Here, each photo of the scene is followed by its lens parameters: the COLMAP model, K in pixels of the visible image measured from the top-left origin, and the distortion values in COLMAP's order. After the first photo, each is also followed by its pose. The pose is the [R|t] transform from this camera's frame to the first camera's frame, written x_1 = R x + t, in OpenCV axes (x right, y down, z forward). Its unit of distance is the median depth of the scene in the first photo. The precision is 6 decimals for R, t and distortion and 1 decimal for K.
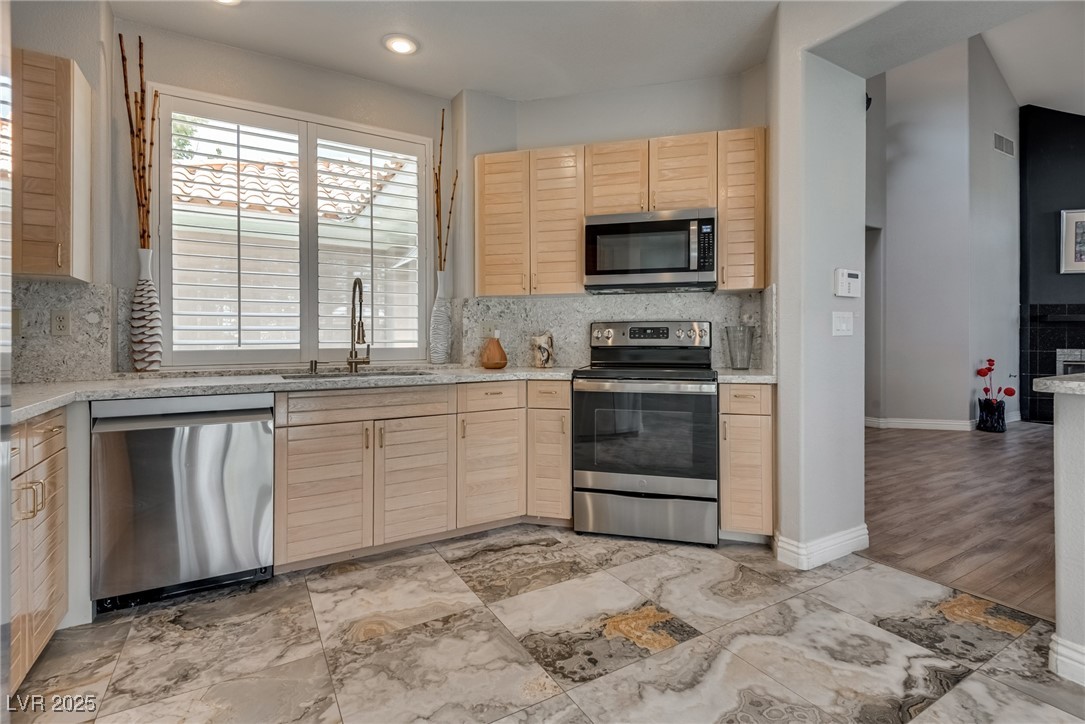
lens RADIAL K [[505.6, 0, 550.7], [0, 505.6, 341.7], [0, 0, 1]] dist [0.023802, -0.014090]
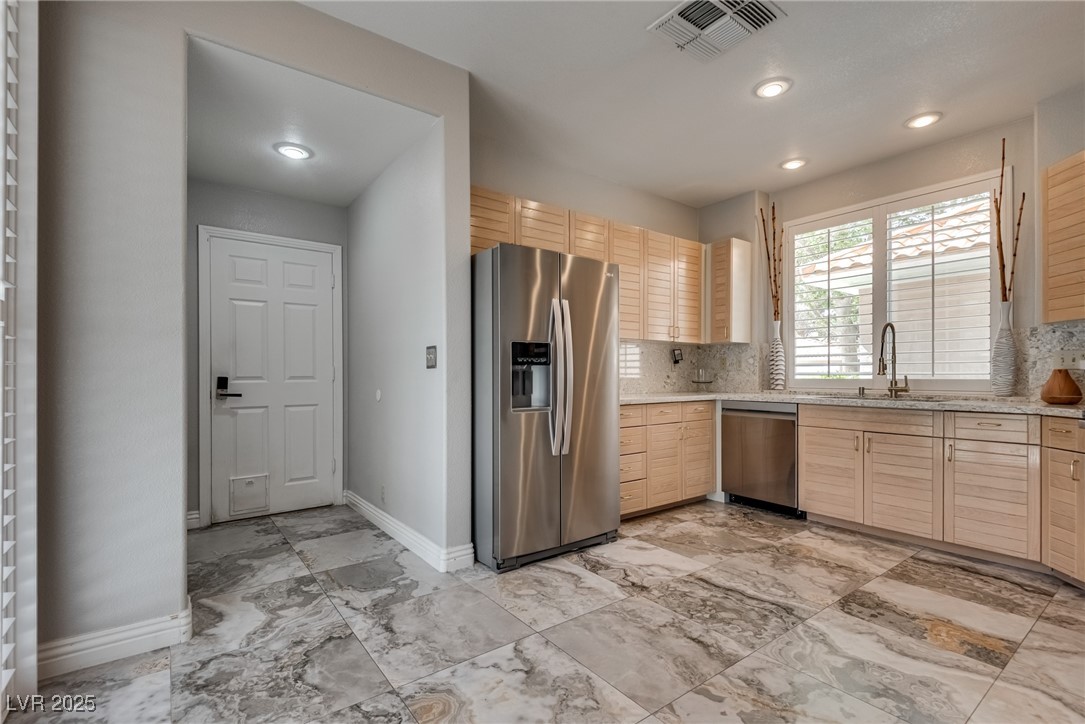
lens RADIAL K [[497.8, 0, 539.1], [0, 497.8, 365.8], [0, 0, 1]] dist [0.031695, -0.020531]
pose [[0.099672, -0.014273, -0.994918, 0.860372], [-0.002573, 0.999890, -0.014602, 0.002163], [0.995017, 0.004015, 0.099624, 0.005543]]
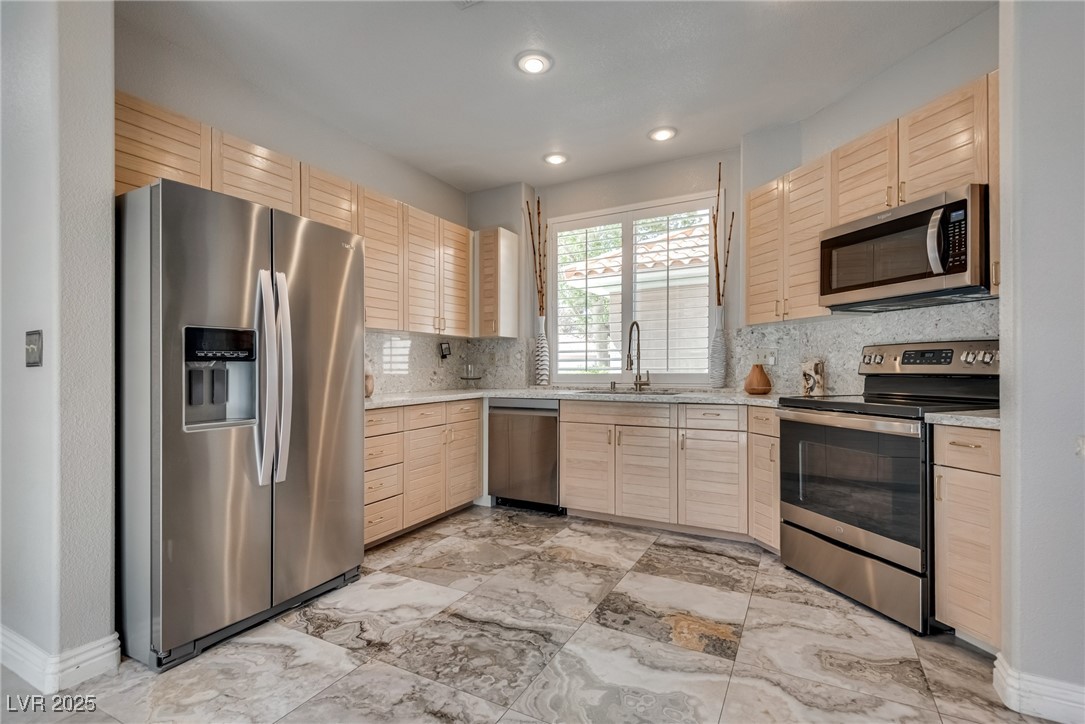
lens RADIAL K [[496.7, 0, 547.1], [0, 496.7, 363.5], [0, 0, 1]] dist [0.042952, -0.031369]
pose [[0.517458, -0.007802, -0.855673, 0.696808], [0.002903, 0.999969, -0.007362, -0.004917], [0.855704, 0.001326, 0.517465, 0.123423]]
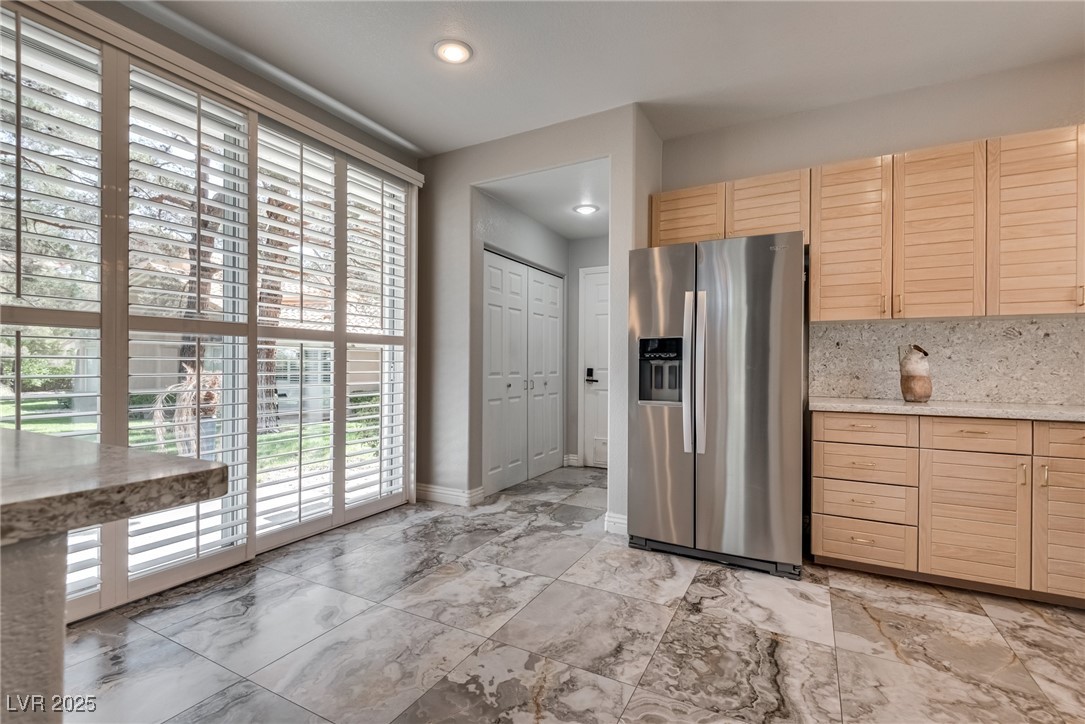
lens RADIAL K [[492.2, 0, 539.3], [0, 492.2, 365.1], [0, 0, 1]] dist [0.018528, -0.012083]
pose [[-0.862746, -0.003752, -0.505623, 0.577082], [-0.007776, 0.999953, 0.005849, -0.008081], [0.505577, 0.008978, -0.862735, 0.897309]]
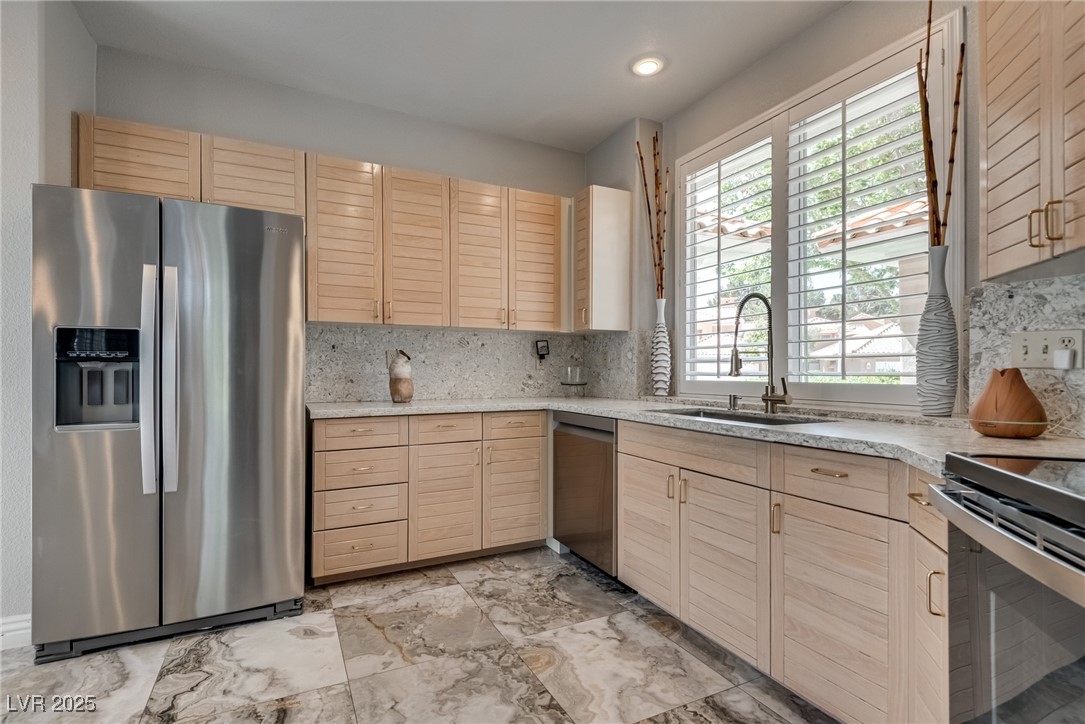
lens RADIAL K [[503.9, 0, 529.5], [0, 503.9, 367.3], [0, 0, 1]] dist [0.020250, -0.014147]
pose [[-0.088454, -0.005267, -0.996066, 0.480065], [-0.003822, 0.999980, -0.004948, -0.005731], [0.996073, 0.003369, -0.088473, 0.787502]]
